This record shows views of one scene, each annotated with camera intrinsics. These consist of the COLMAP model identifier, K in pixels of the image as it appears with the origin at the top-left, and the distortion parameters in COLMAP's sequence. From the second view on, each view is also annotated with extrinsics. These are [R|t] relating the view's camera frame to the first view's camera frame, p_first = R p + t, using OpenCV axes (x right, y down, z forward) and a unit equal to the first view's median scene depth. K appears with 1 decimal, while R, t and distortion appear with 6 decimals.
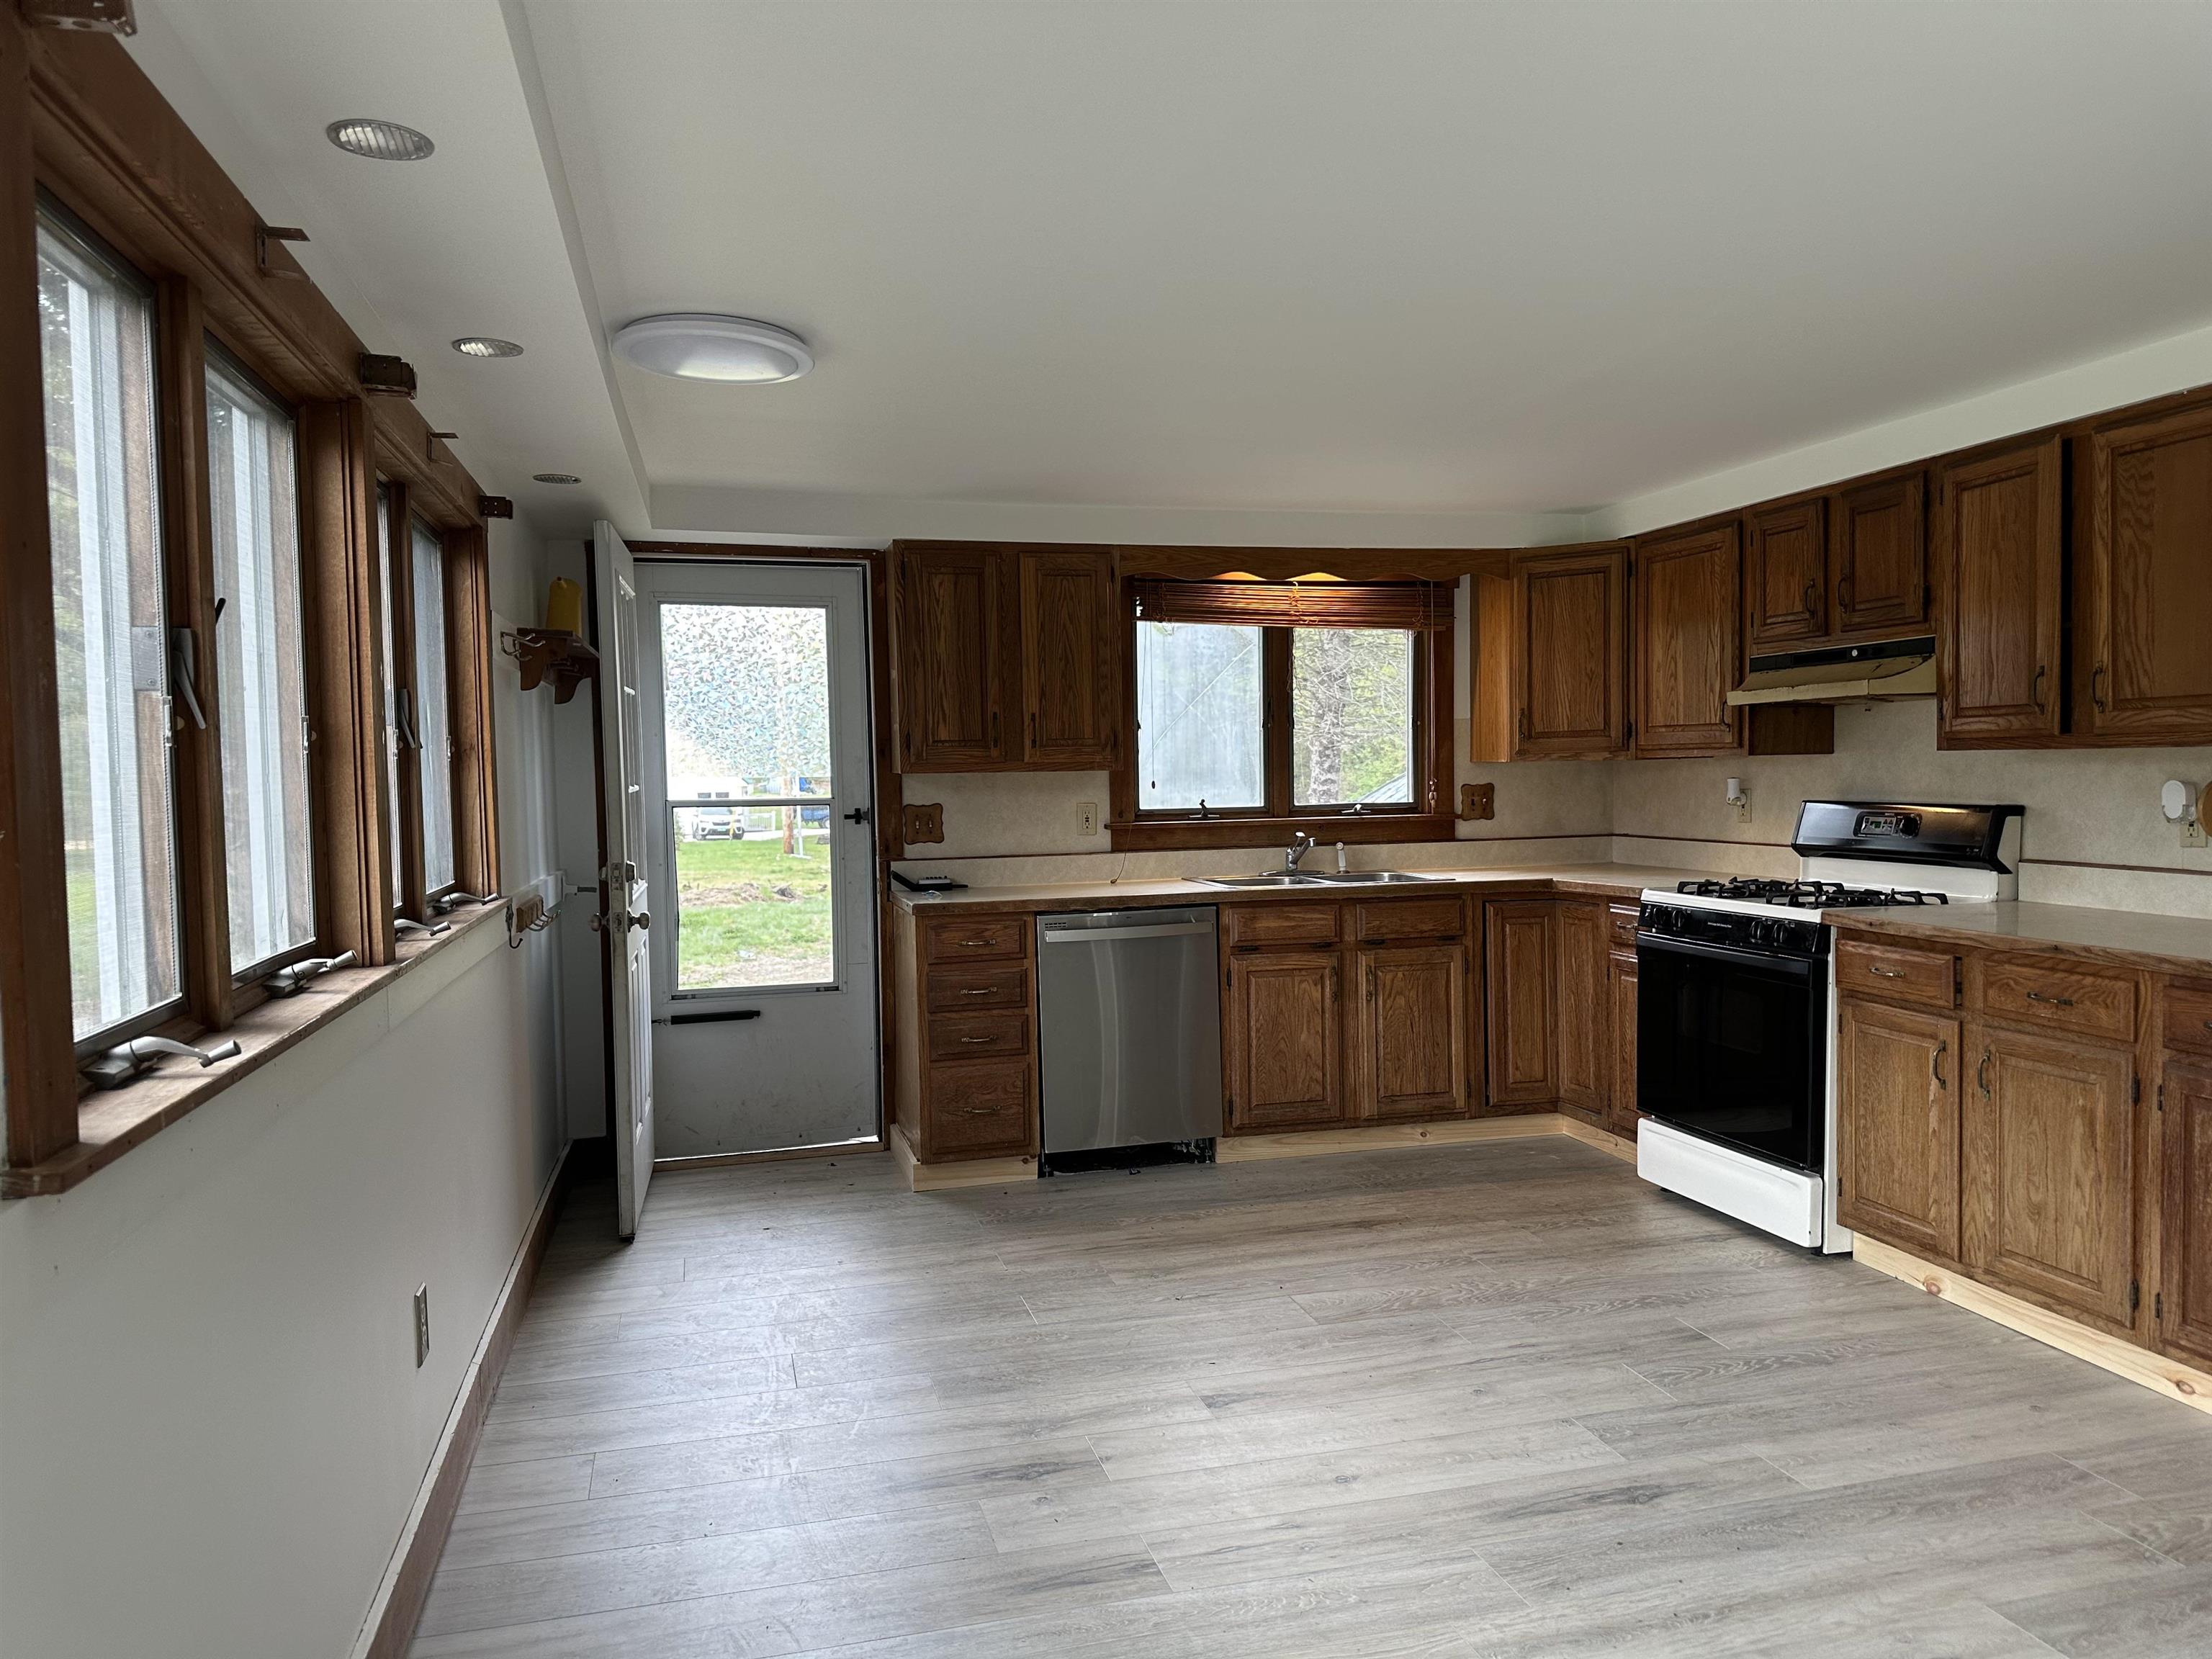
lens RADIAL K [[1574.4, 0, 1095.9], [0, 1574.4, 823.9], [0, 0, 1]] dist [0.042969, -0.071954]
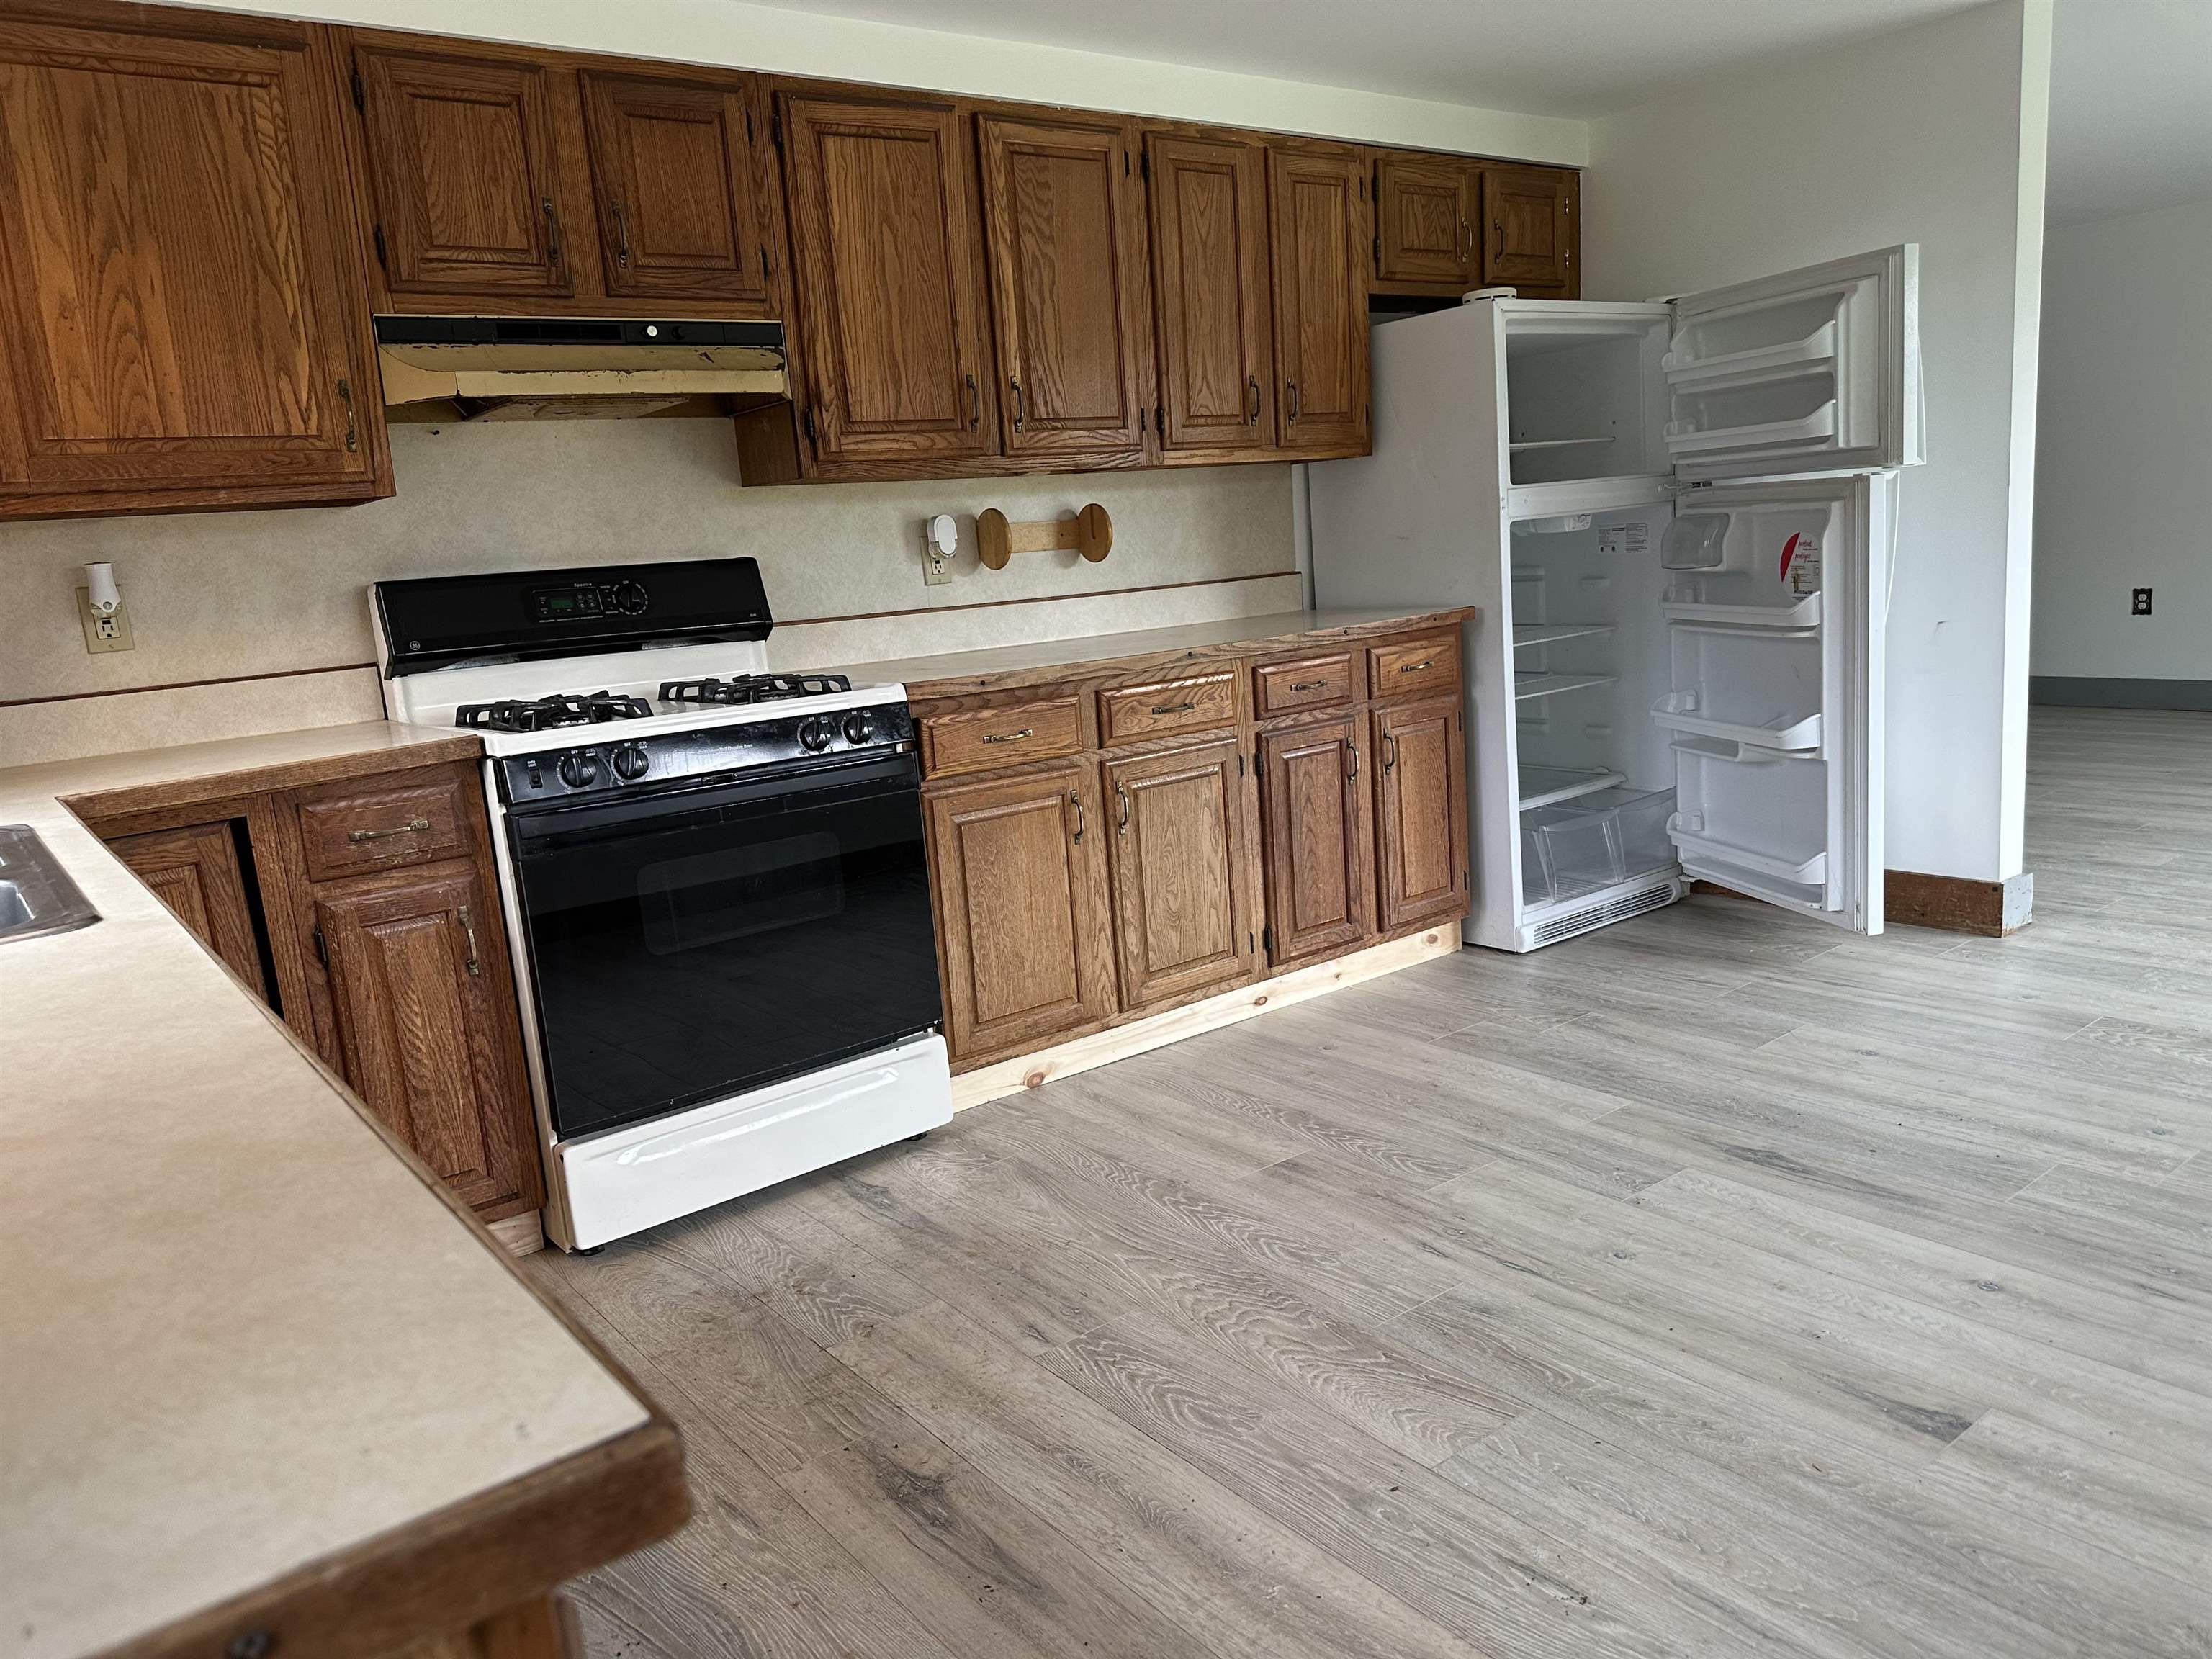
lens RADIAL K [[1556.0, 0, 1106.0], [0, 1556.0, 829.5], [0, 0, 1]] dist [0.147444, -0.250684]
pose [[-0.406698, -0.117985, 0.905912, -0.295470], [0.117051, 0.976723, 0.179756, 0.001033], [-0.906033, 0.179144, -0.383421, 1.399397]]
